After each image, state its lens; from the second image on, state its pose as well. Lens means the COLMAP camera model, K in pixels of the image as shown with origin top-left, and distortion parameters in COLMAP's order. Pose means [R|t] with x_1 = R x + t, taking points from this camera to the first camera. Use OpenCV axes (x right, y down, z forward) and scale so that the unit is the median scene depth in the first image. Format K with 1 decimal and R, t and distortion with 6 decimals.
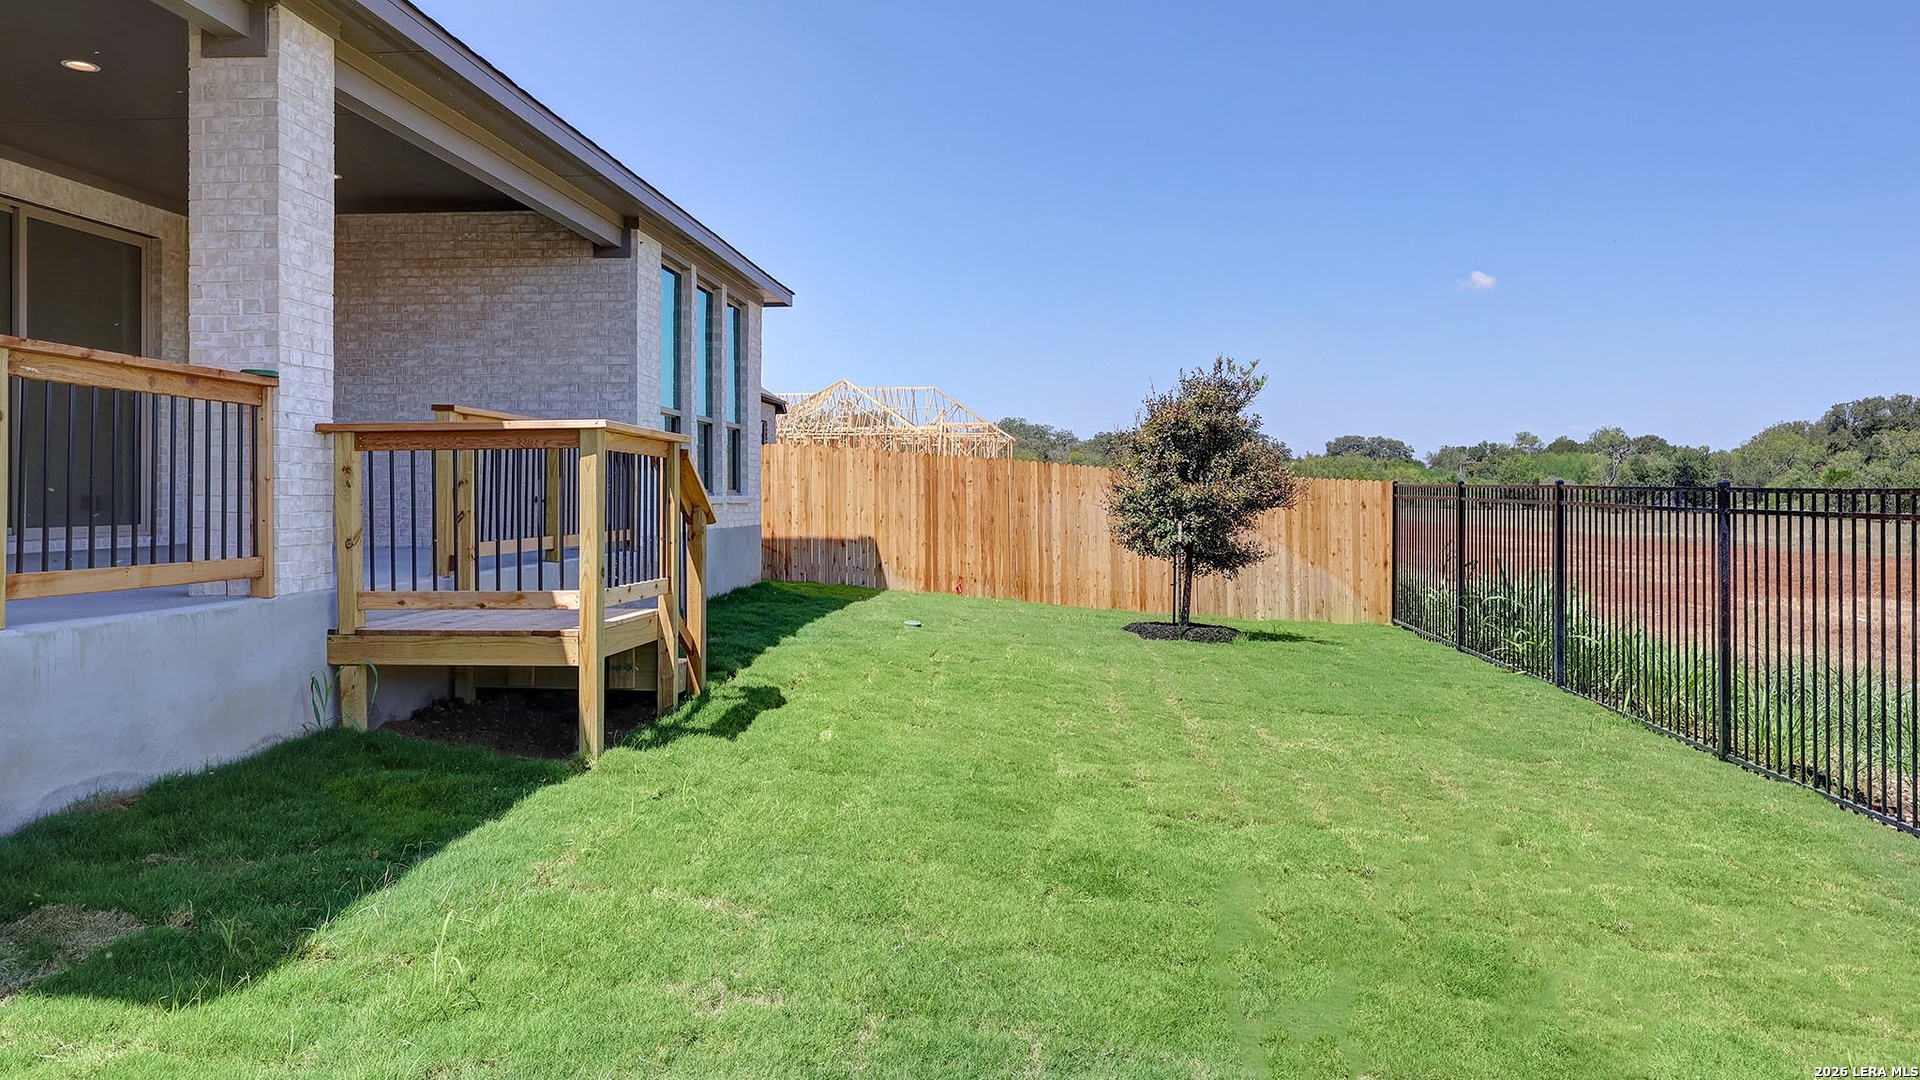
lens RADIAL K [[1242.2, 0, 965.2], [0, 1242.2, 488.5], [0, 0, 1]] dist [0.000465, 0.002289]
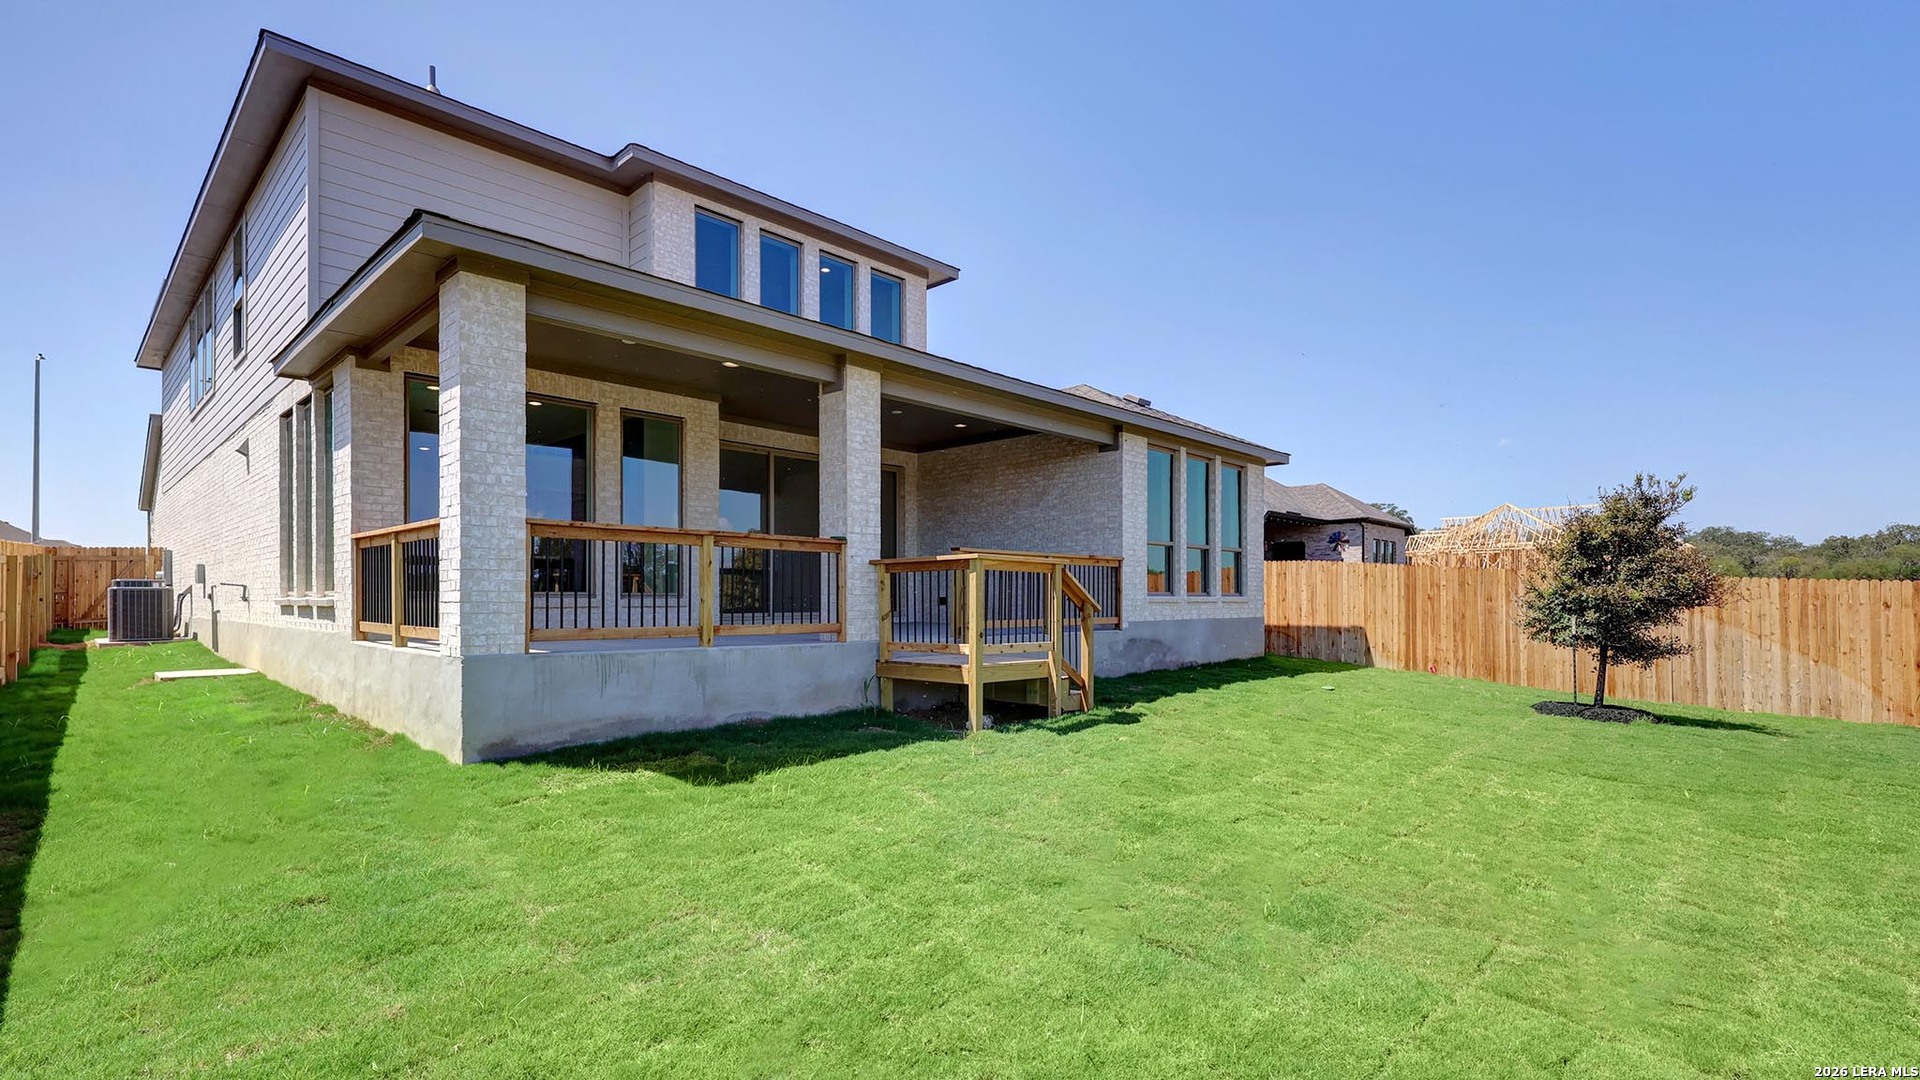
lens RADIAL K [[867.0, 0, 949.5], [0, 867.0, 599.7], [0, 0, 1]] dist [0.001988, 0.000987]
pose [[0.775978, 0.000067, -0.630760, 0.494356], [0.004011, 0.999979, 0.005041, 0.006782], [0.630748, -0.006442, 0.775961, -0.043588]]
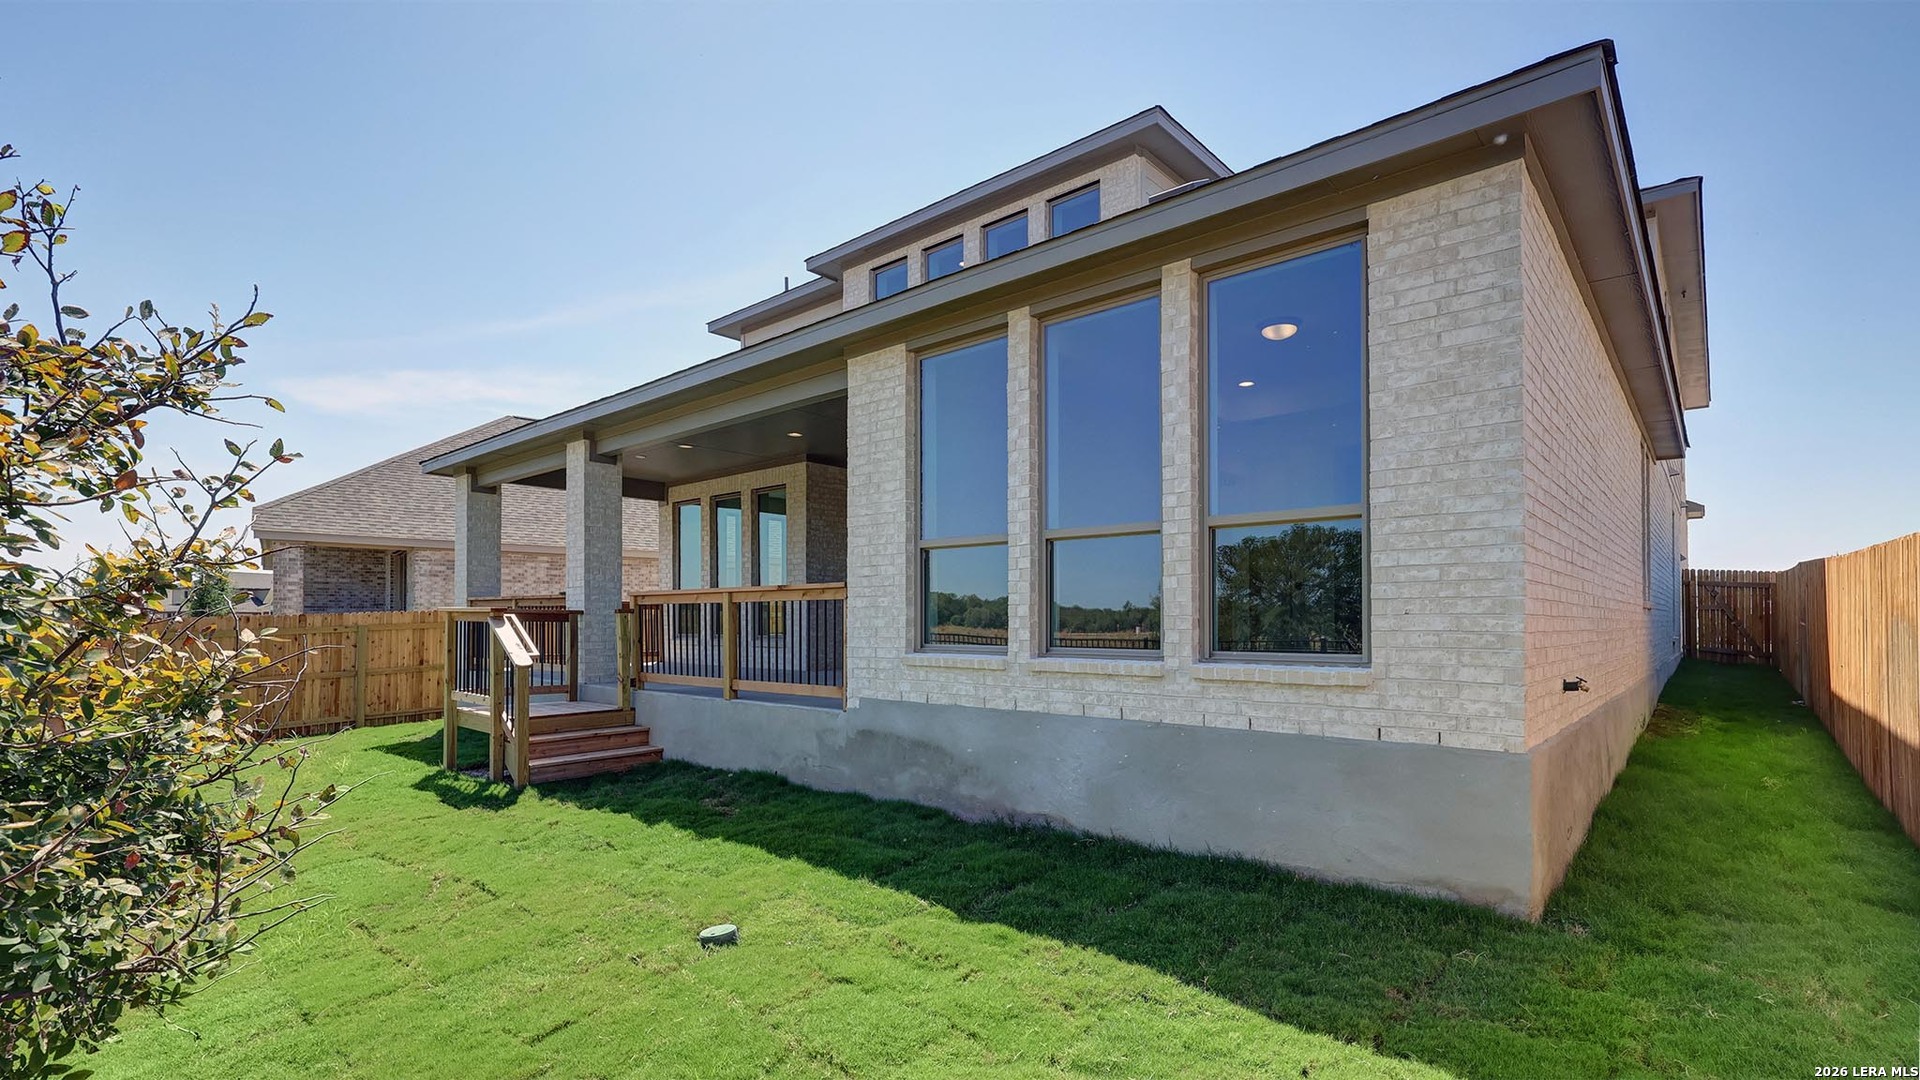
lens RADIAL K [[867.0, 0, 959.7], [0, 867.0, 608.8], [0, 0, 1]] dist [0.001988, 0.000987]
pose [[-0.596529, -0.010787, -0.802519, 0.386010], [0.005407, 0.999833, -0.017458, -0.016421], [0.802573, -0.014753, -0.596371, 1.953640]]
